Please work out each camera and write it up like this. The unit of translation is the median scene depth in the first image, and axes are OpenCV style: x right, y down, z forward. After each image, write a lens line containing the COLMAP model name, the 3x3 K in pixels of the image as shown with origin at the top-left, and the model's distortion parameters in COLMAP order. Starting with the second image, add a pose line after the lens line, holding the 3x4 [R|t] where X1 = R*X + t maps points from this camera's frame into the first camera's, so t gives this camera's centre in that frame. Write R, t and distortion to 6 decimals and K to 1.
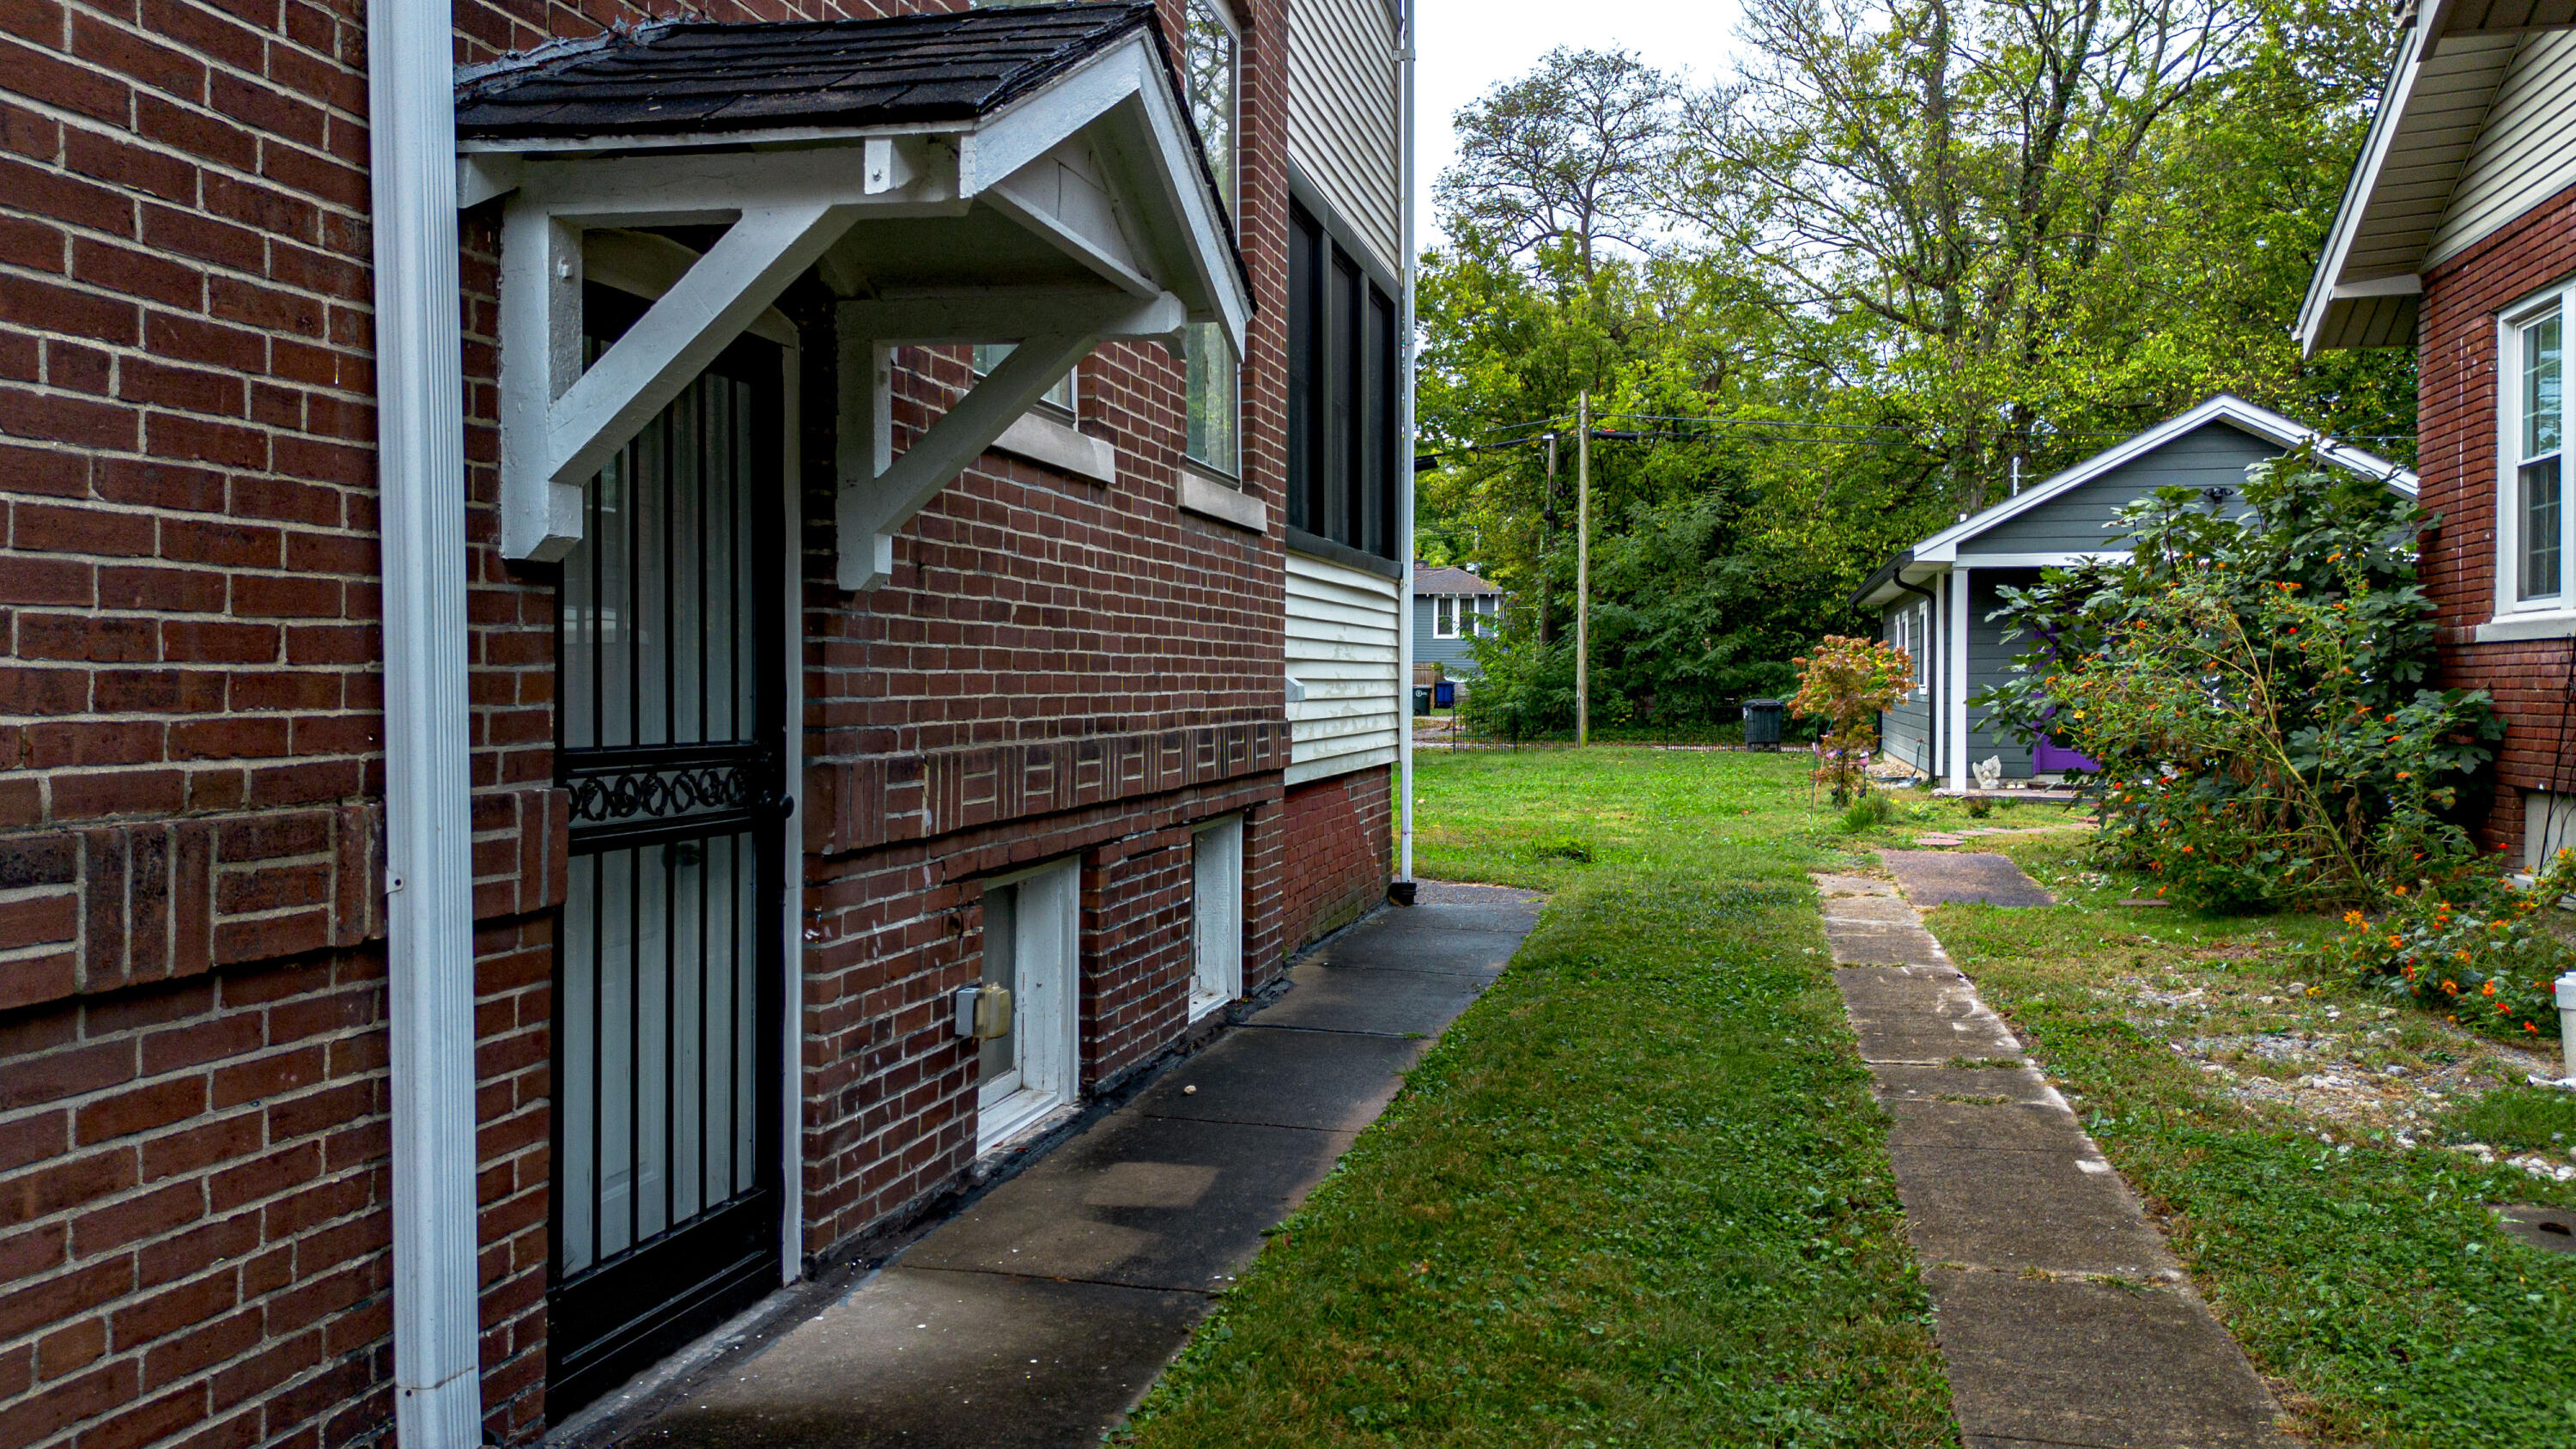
lens RADIAL K [[1809.7, 0, 1288.0], [0, 1809.7, 724.5], [0, 0, 1]] dist [0.005750, 0.002326]
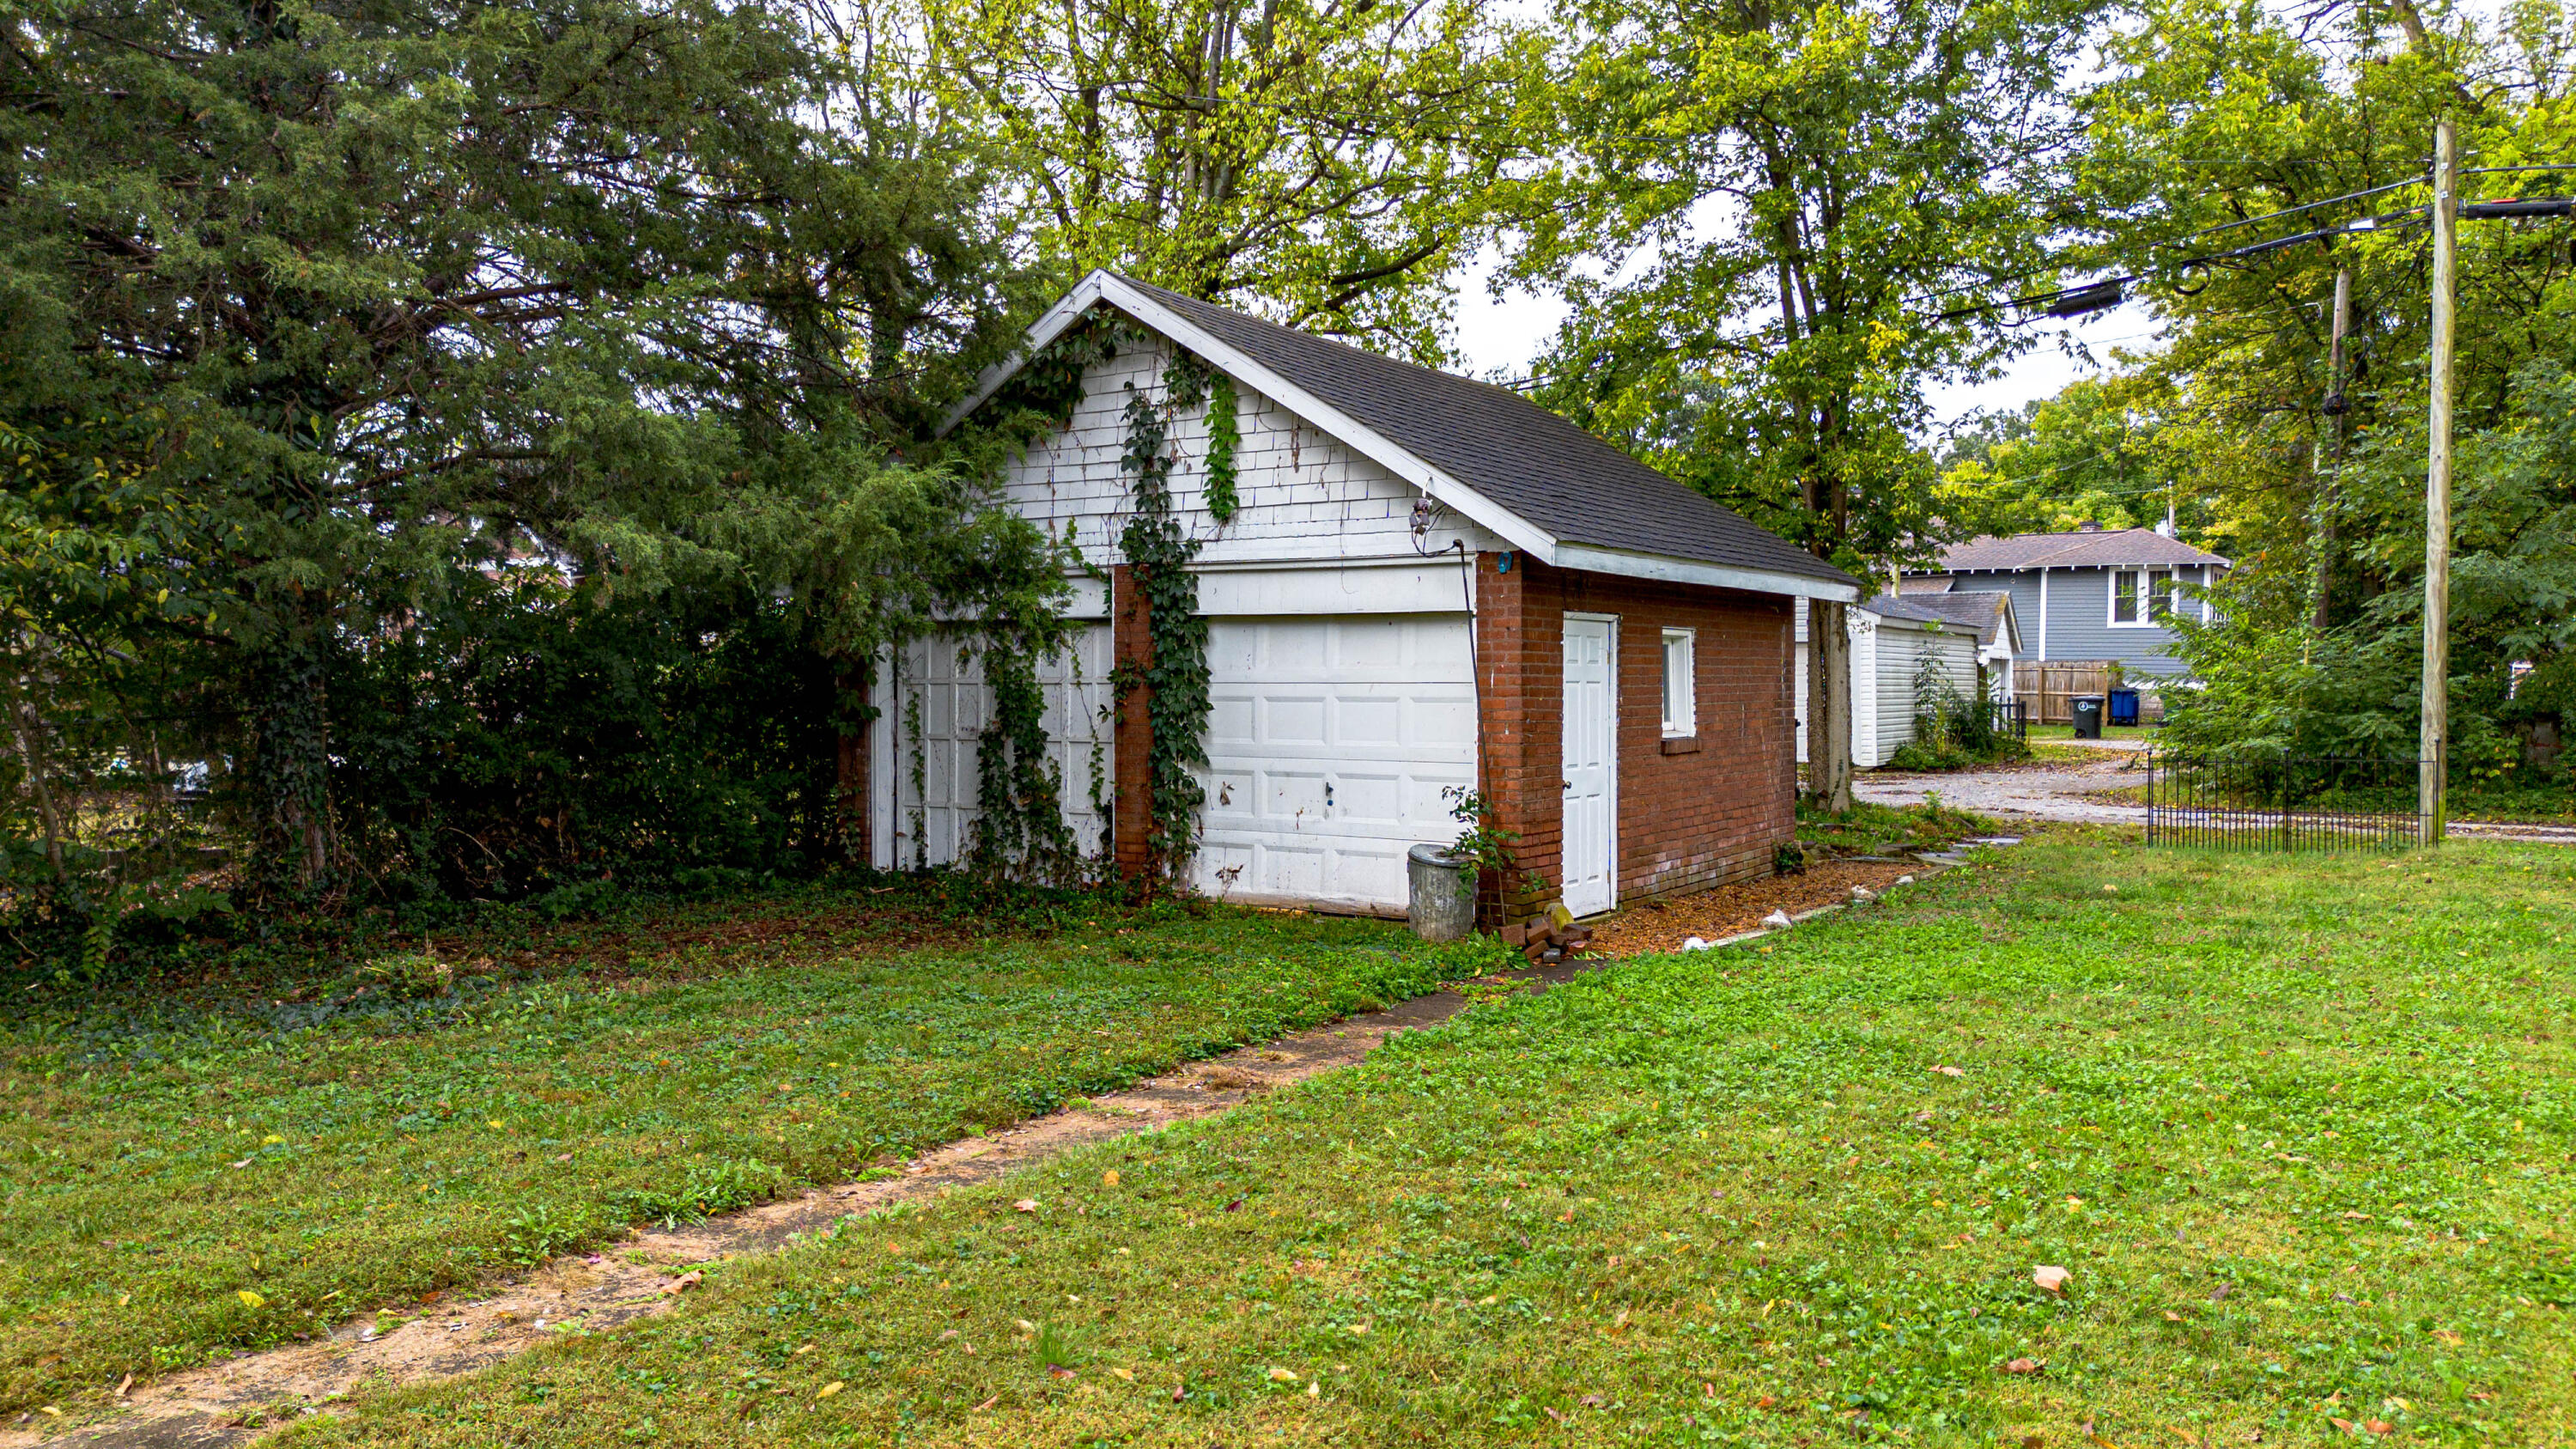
lens RADIAL K [[1809.7, 0, 1288.0], [0, 1809.7, 724.5], [0, 0, 1]] dist [0.005750, 0.002326]
pose [[0.941609, 0.006301, -0.336650, 0.028783], [-0.005919, 0.999980, 0.002160, -0.015743], [0.336657, -0.000042, 0.941627, 0.370344]]
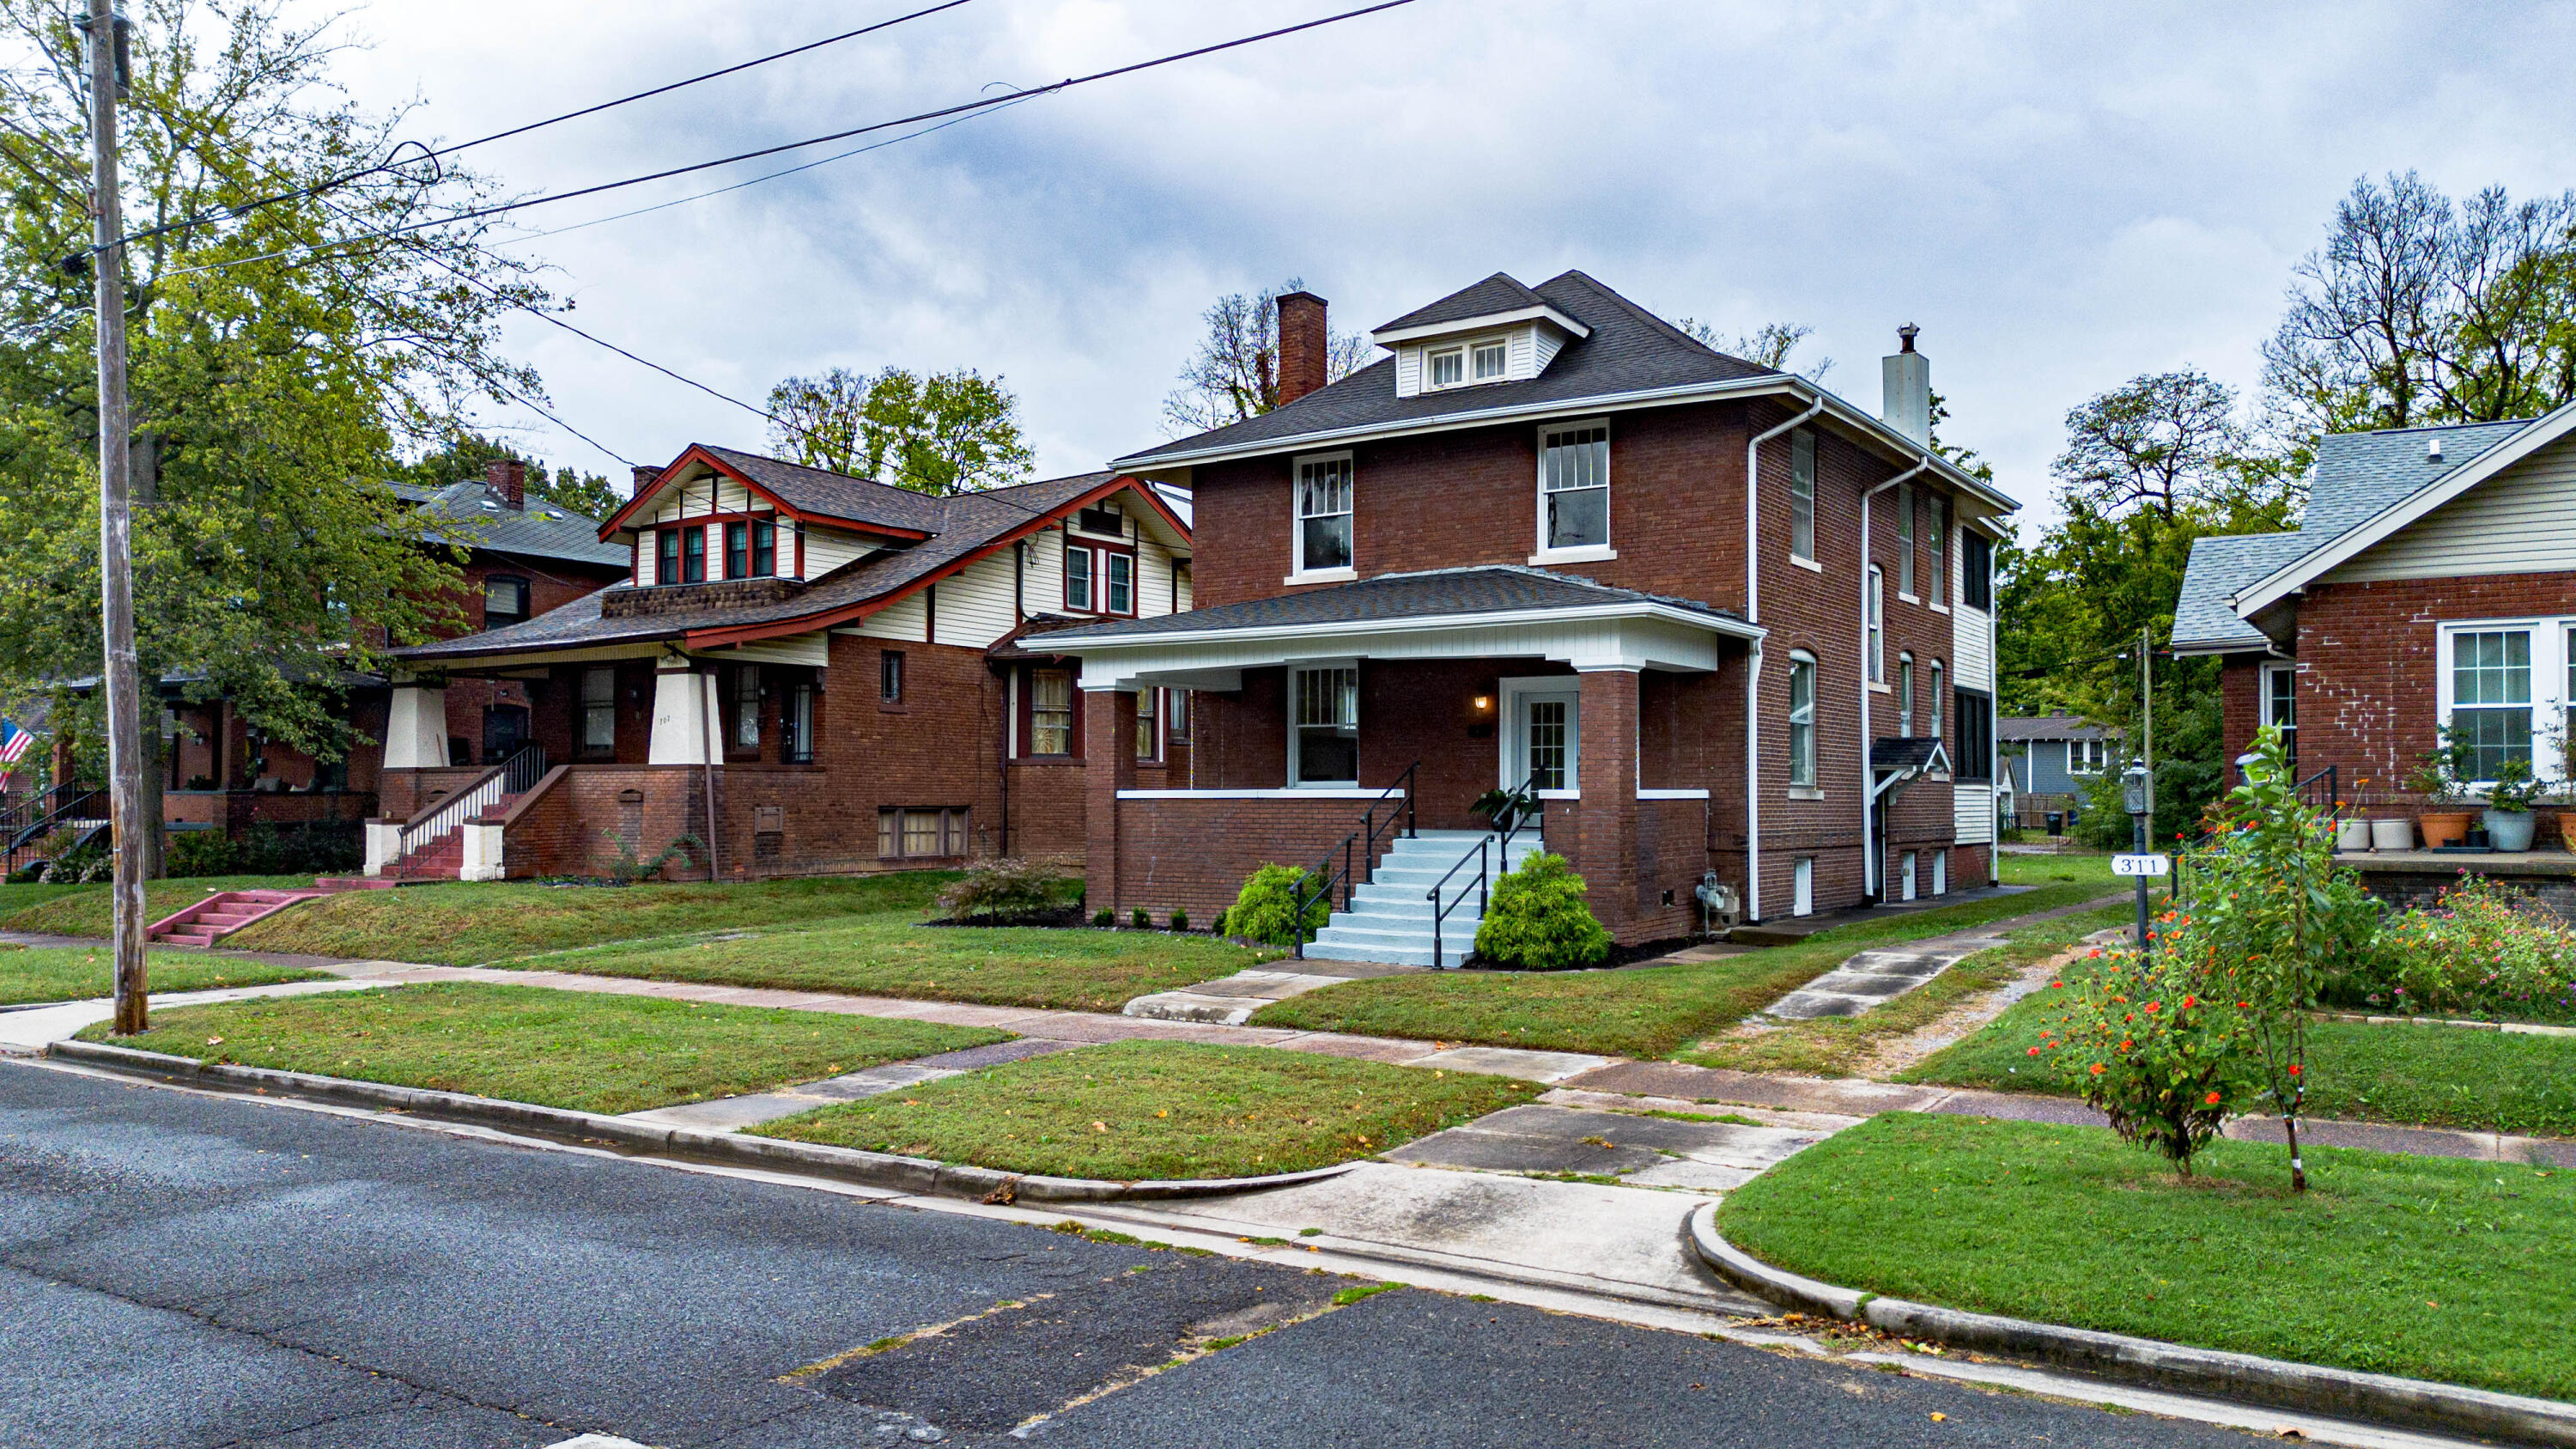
lens RADIAL K [[1867.1, 0, 1288.0], [0, 1867.1, 724.5], [0, 0, 1]] dist [0.065483, 0.001168]
pose [[0.945820, -0.011257, -0.324496, -0.008890], [-0.009386, 0.998033, -0.061980, 0.008233], [0.324555, 0.061668, 0.943854, -0.705567]]
